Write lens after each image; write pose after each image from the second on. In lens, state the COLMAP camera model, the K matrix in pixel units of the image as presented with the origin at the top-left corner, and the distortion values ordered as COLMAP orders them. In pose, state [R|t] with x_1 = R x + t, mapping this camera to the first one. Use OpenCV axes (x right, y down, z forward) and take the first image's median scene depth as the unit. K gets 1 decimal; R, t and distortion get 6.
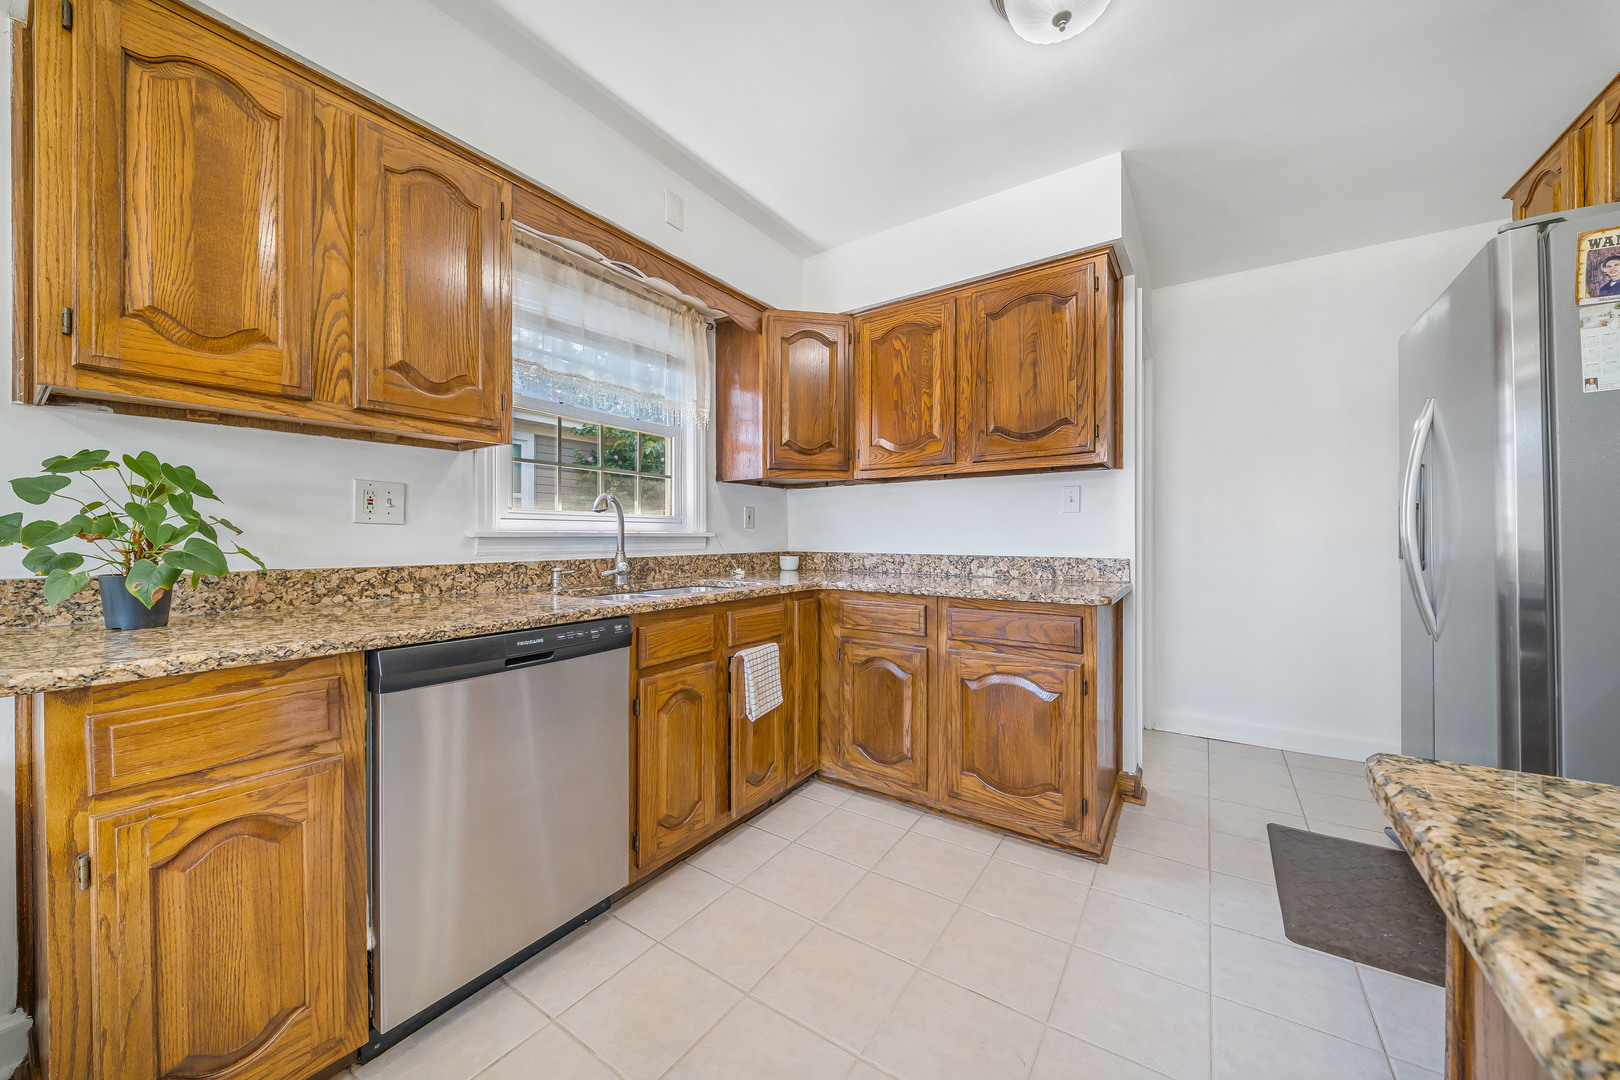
lens RADIAL K [[580.6, 0, 807.4], [0, 580.6, 534.6], [0, 0, 1]] dist [-0.002814, -0.000866]
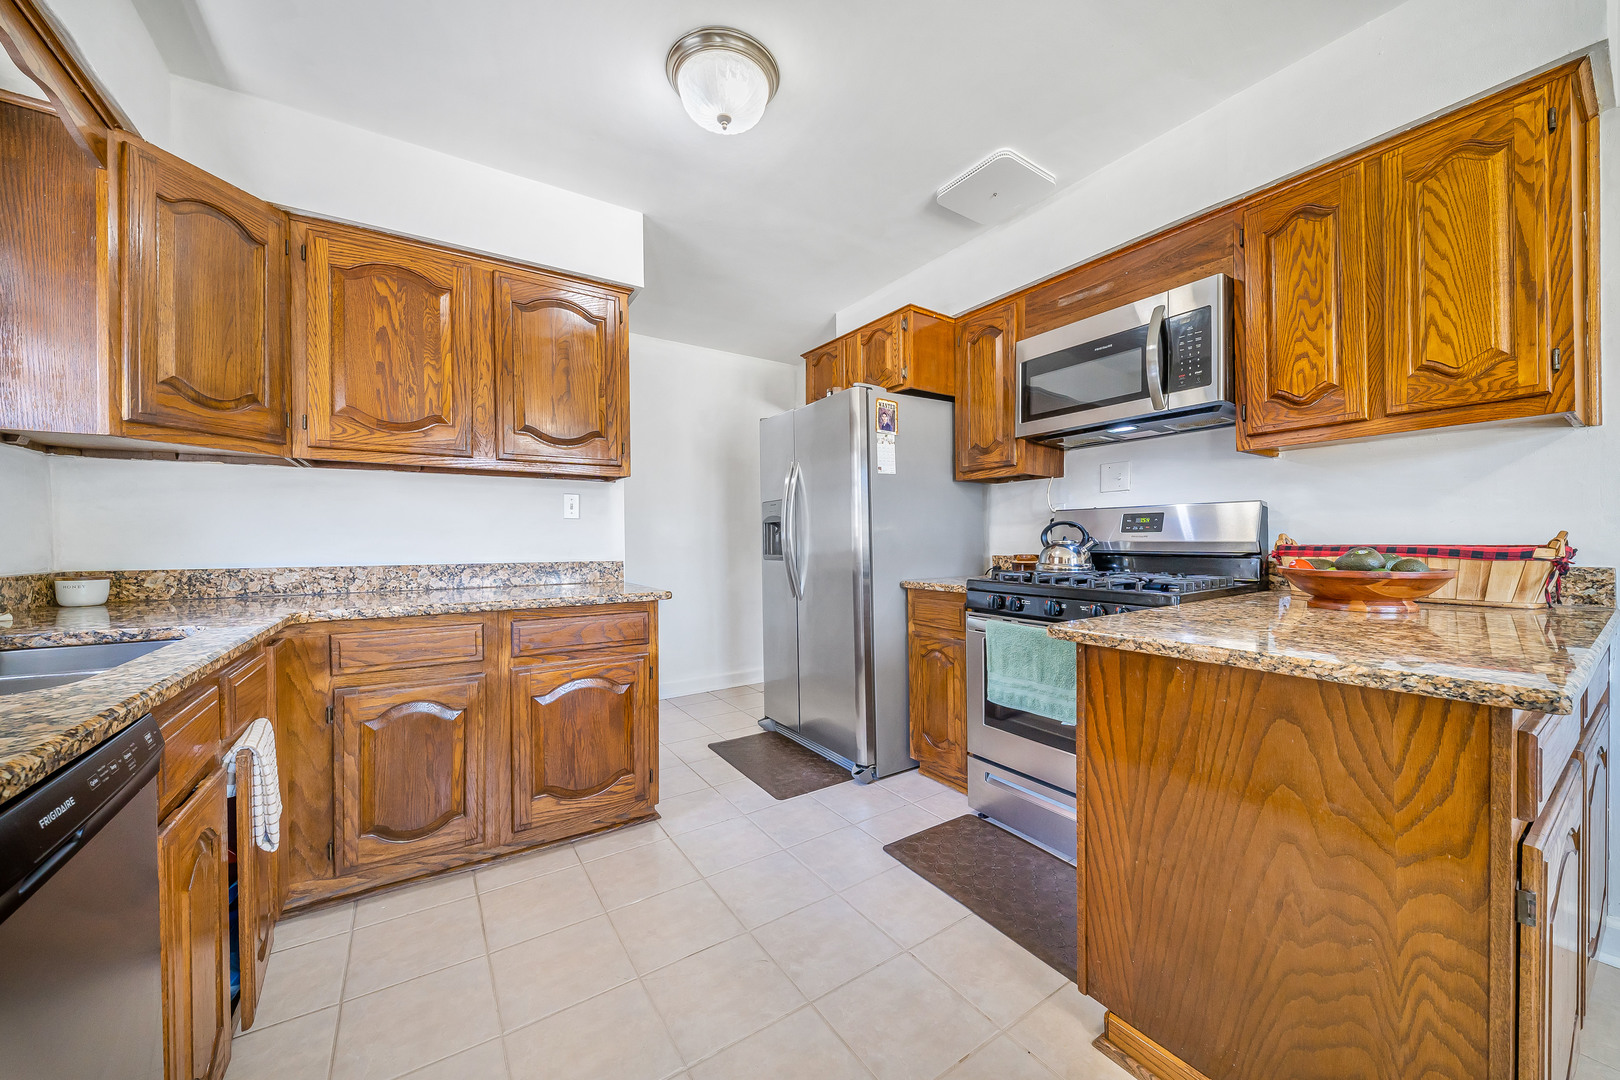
lens RADIAL K [[580.6, 0, 810.7], [0, 580.6, 541.6], [0, 0, 1]] dist [-0.002814, -0.000866]
pose [[0.361837, -0.002808, 0.932237, -0.376661], [0.002190, 0.999995, 0.002162, 0.001365], [-0.932239, 0.001259, 0.361842, 0.223907]]
